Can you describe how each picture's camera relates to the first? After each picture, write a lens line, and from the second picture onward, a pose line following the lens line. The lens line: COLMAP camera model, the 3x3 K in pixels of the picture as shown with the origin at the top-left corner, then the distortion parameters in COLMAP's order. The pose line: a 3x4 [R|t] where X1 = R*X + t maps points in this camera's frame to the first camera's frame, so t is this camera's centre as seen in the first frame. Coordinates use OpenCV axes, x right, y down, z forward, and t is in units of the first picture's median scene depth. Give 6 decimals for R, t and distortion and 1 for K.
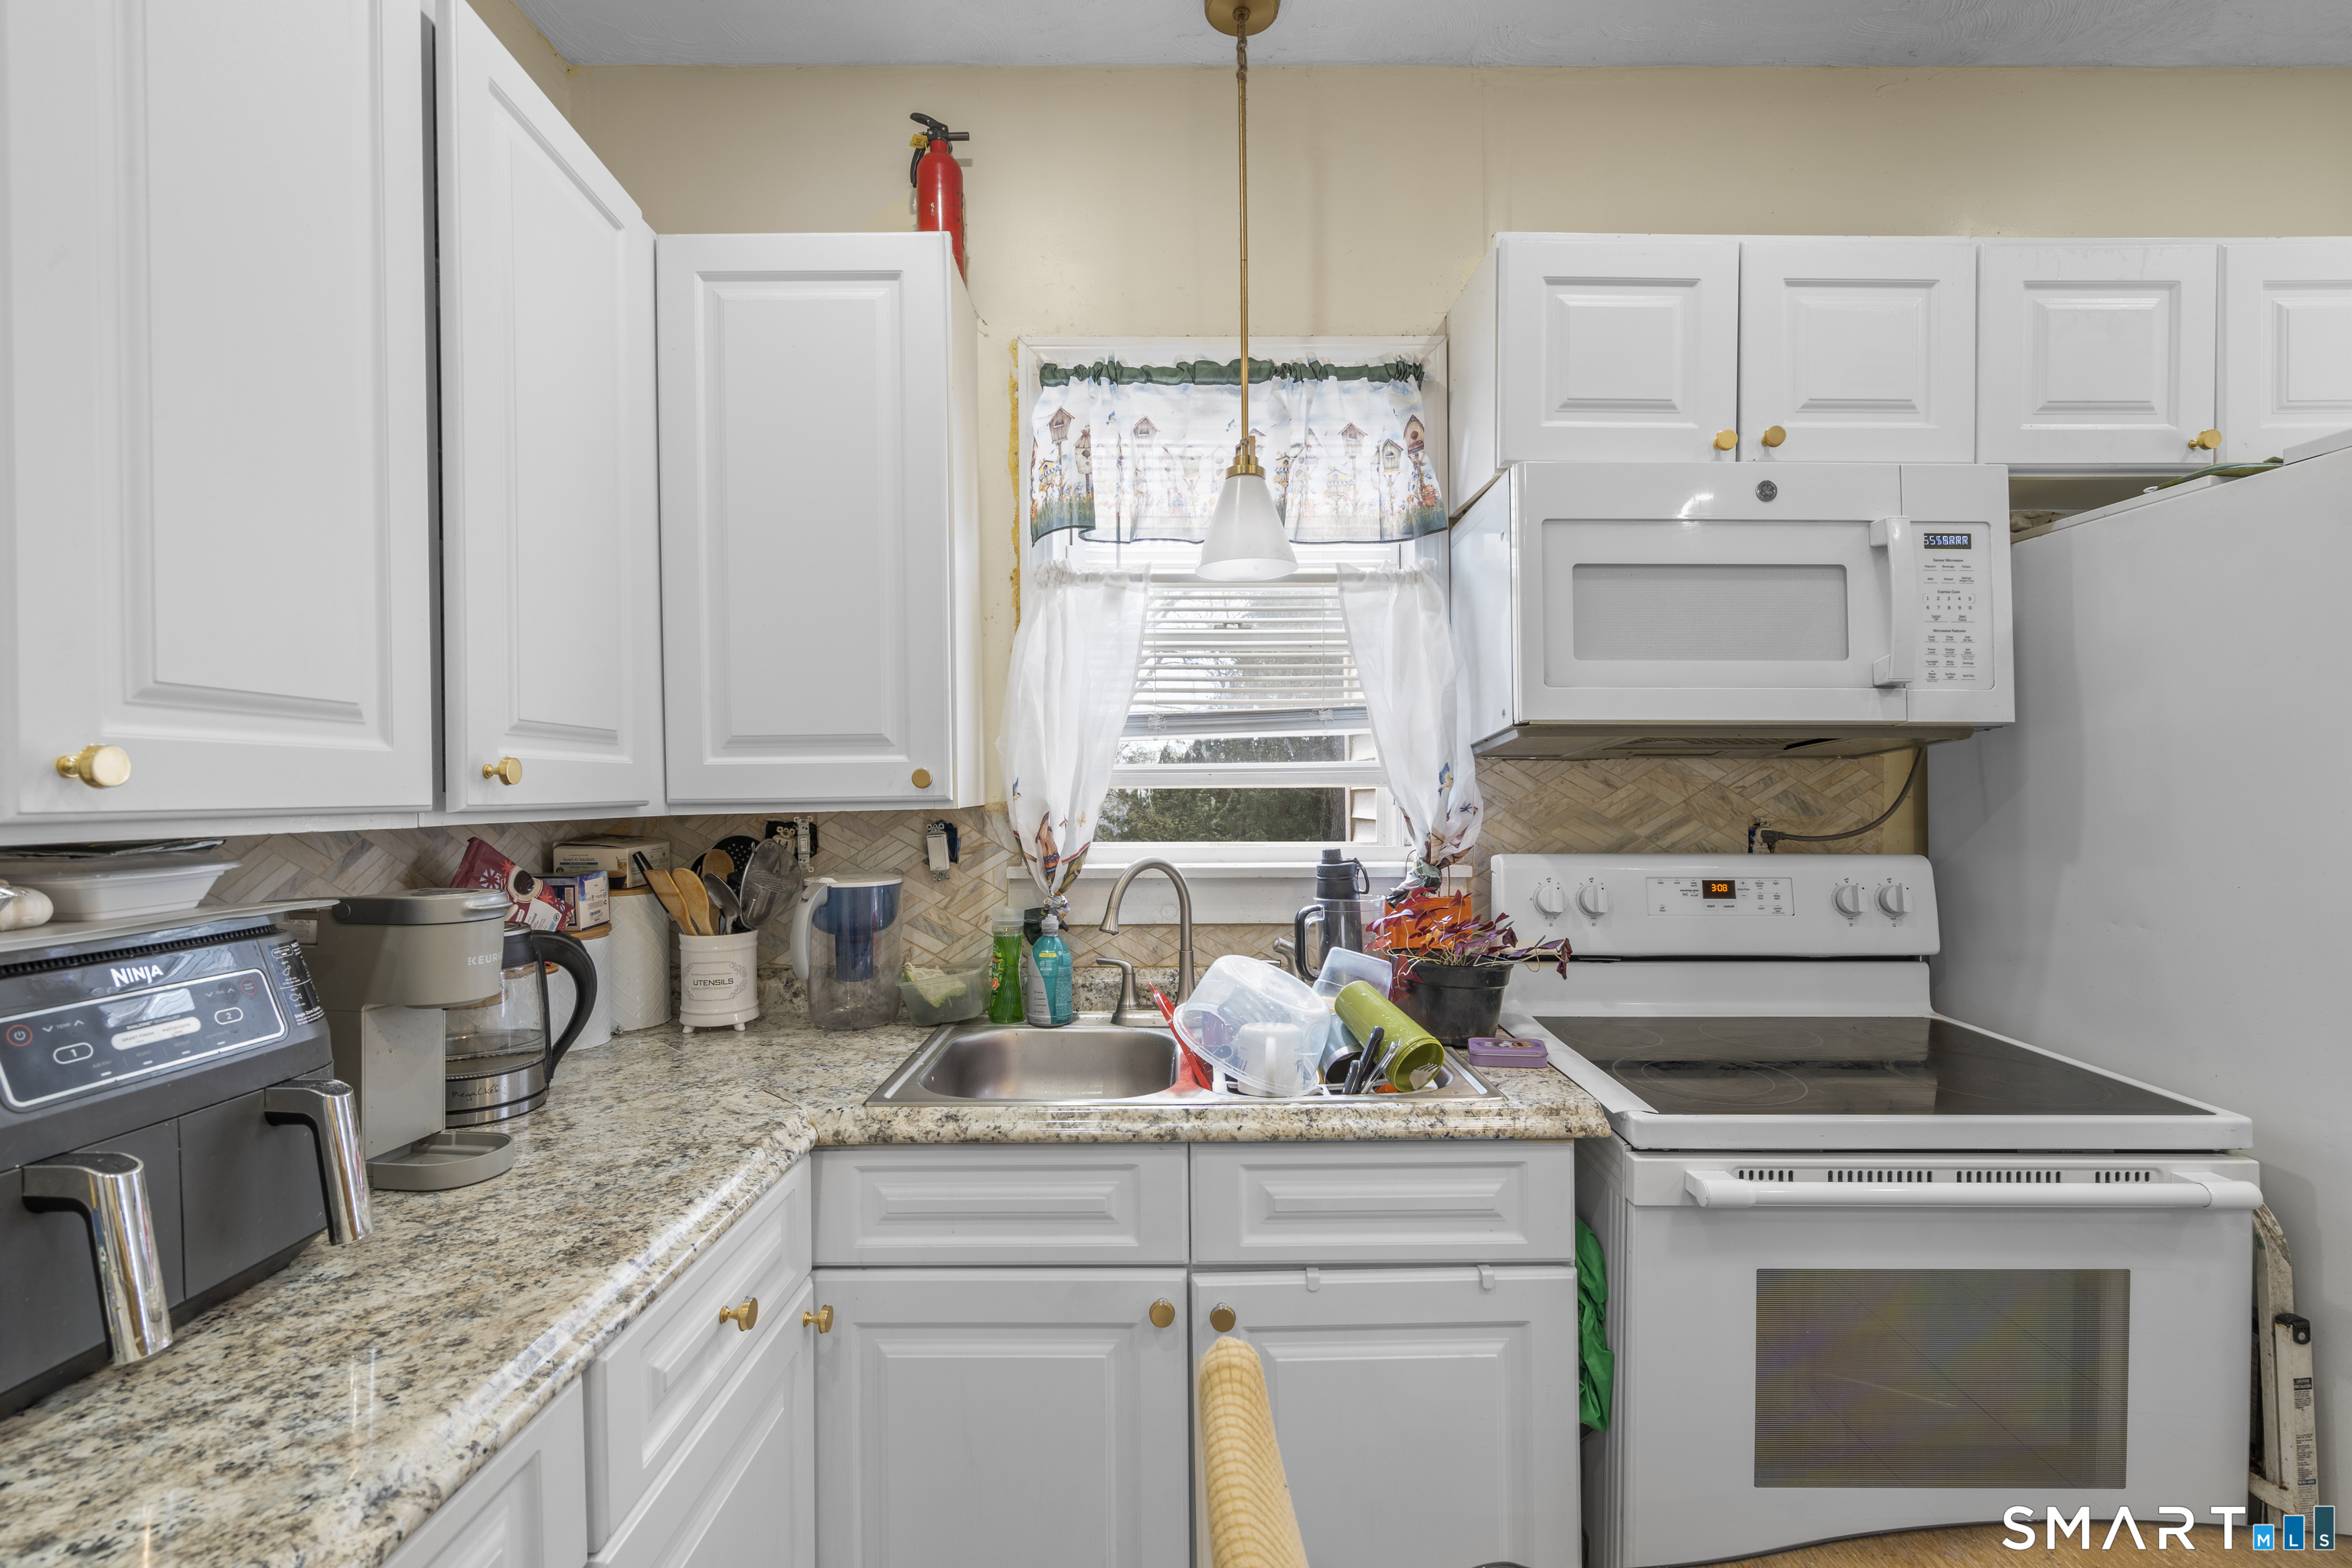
lens RADIAL K [[1055.9, 0, 1176.9], [0, 1055.9, 790.2], [0, 0, 1]] dist [-0.004304, 0.003016]
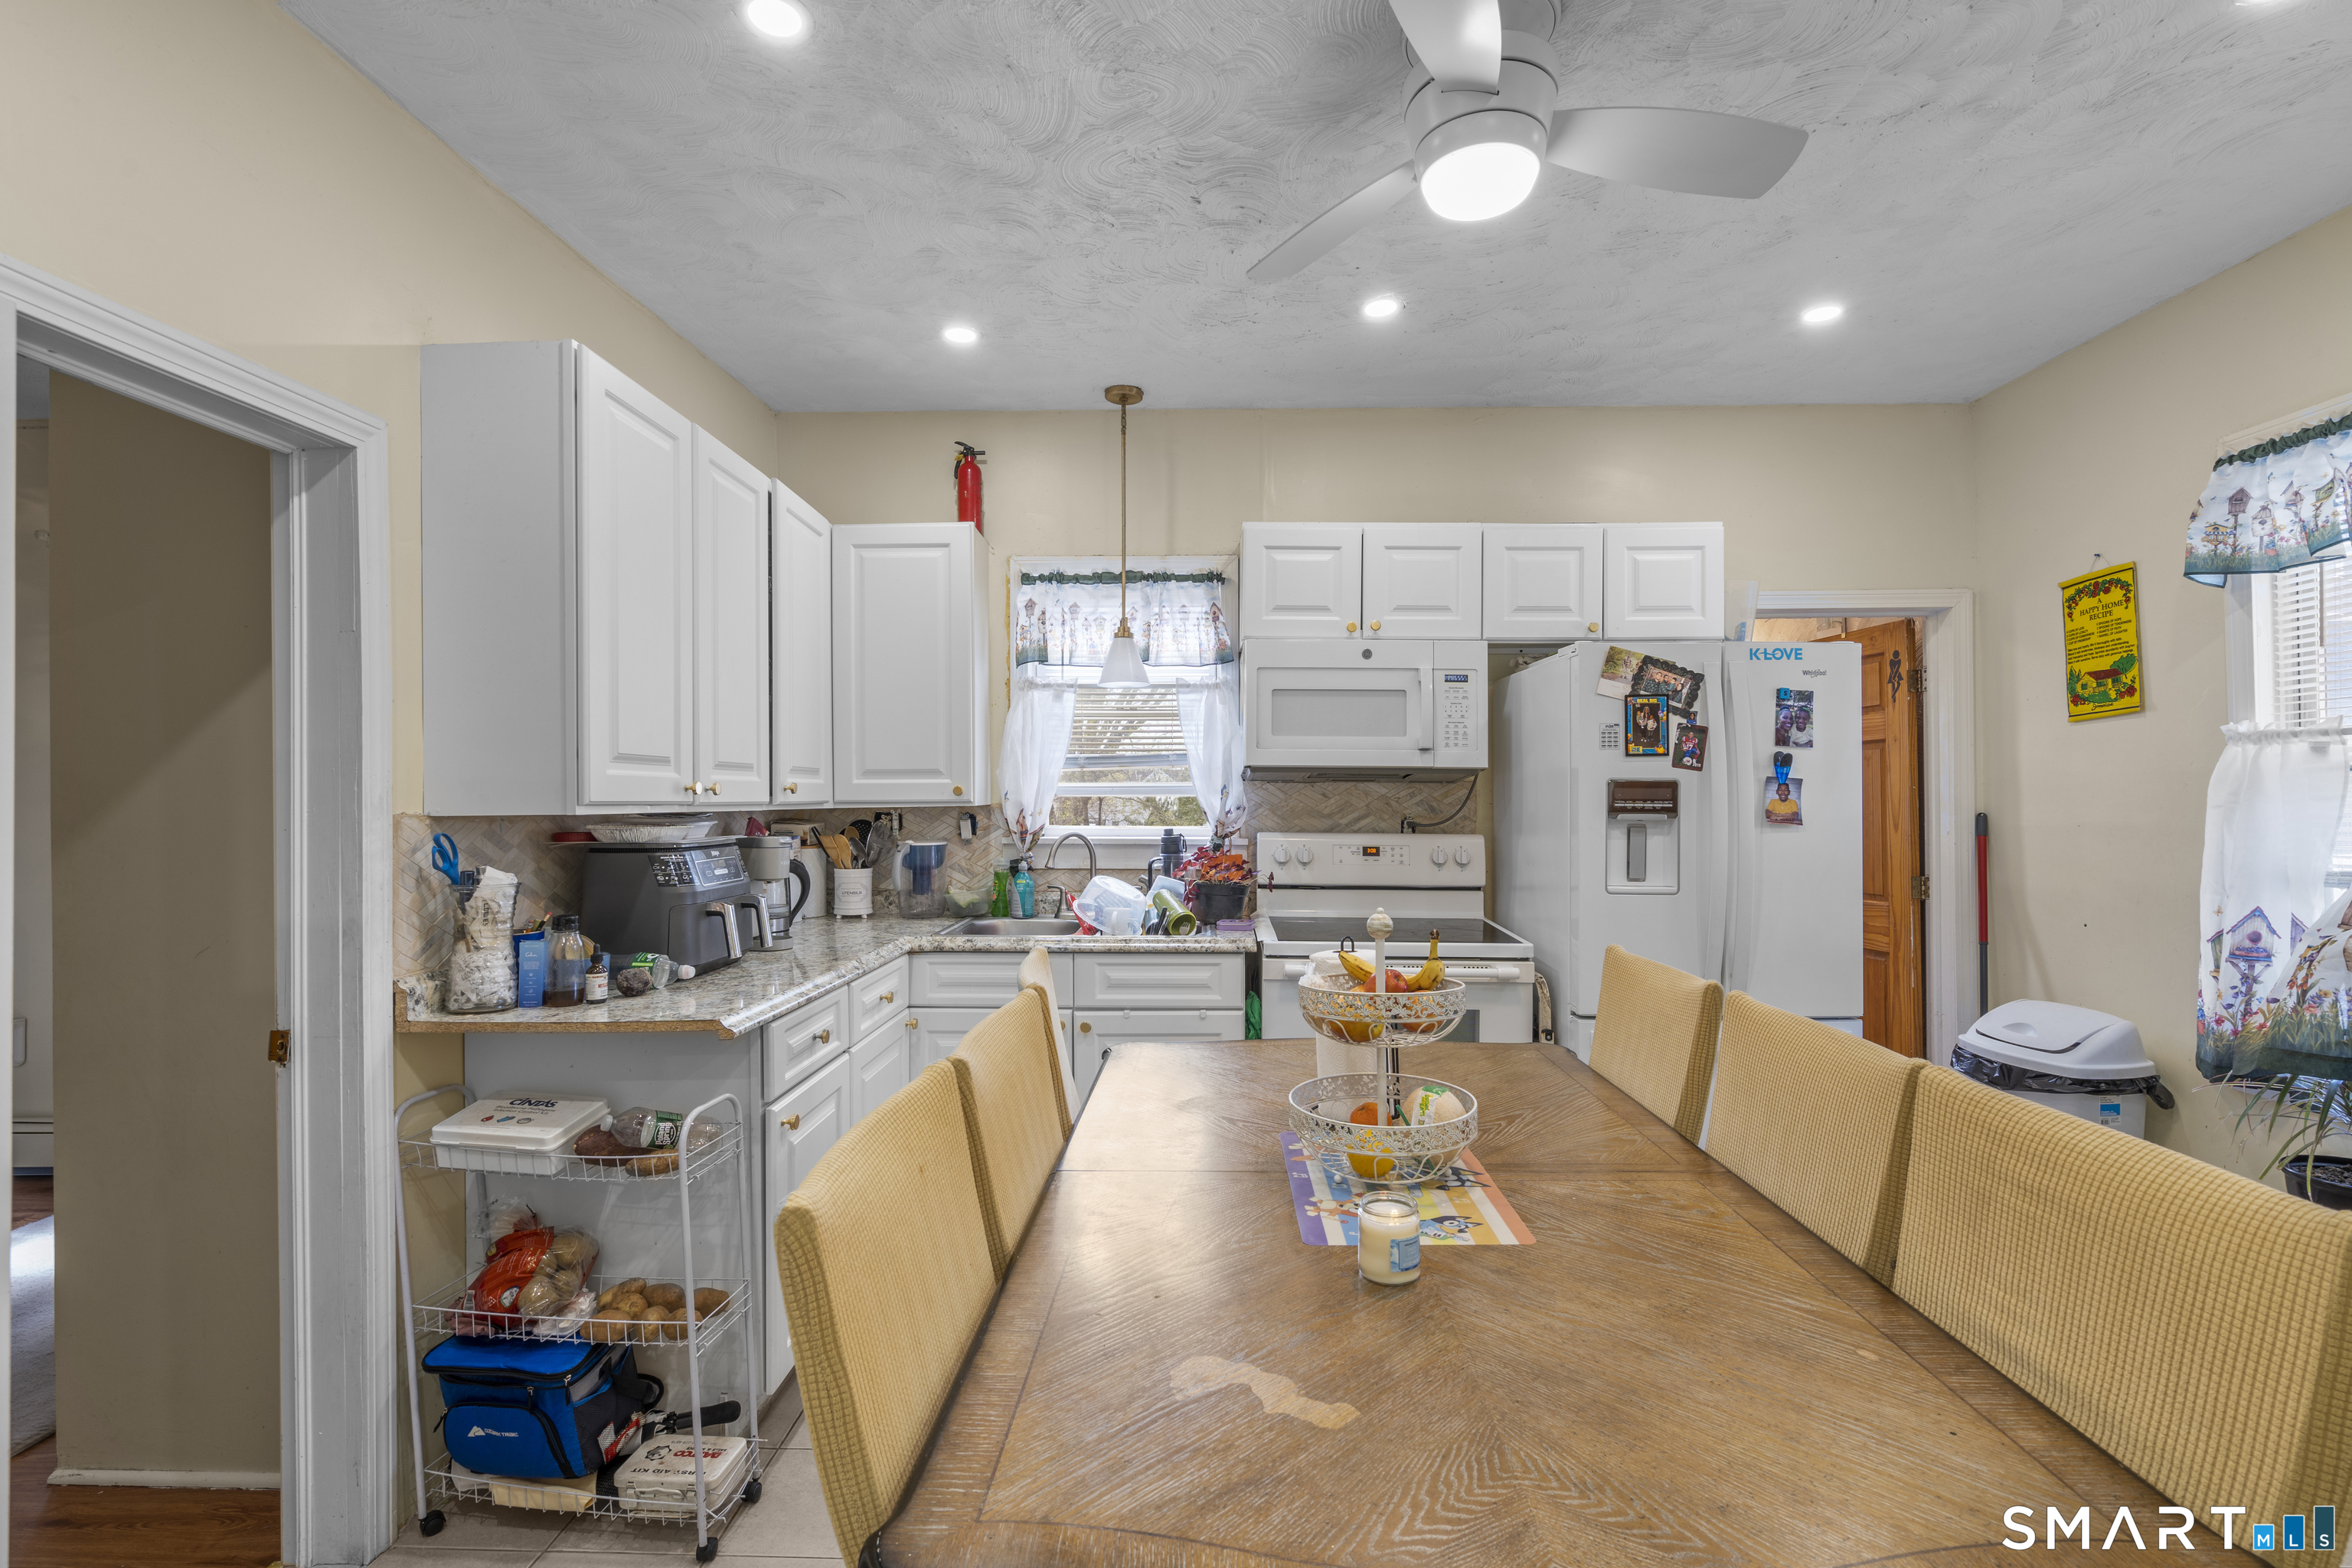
lens RADIAL K [[1055.9, 0, 1177.7], [0, 1055.9, 786.5], [0, 0, 1]] dist [-0.004304, 0.003016]
pose [[0.999523, 0.006997, -0.030090, 0.223504], [-0.007242, 0.999941, -0.008049, -0.005540], [0.030032, 0.008263, 0.999515, -0.937199]]
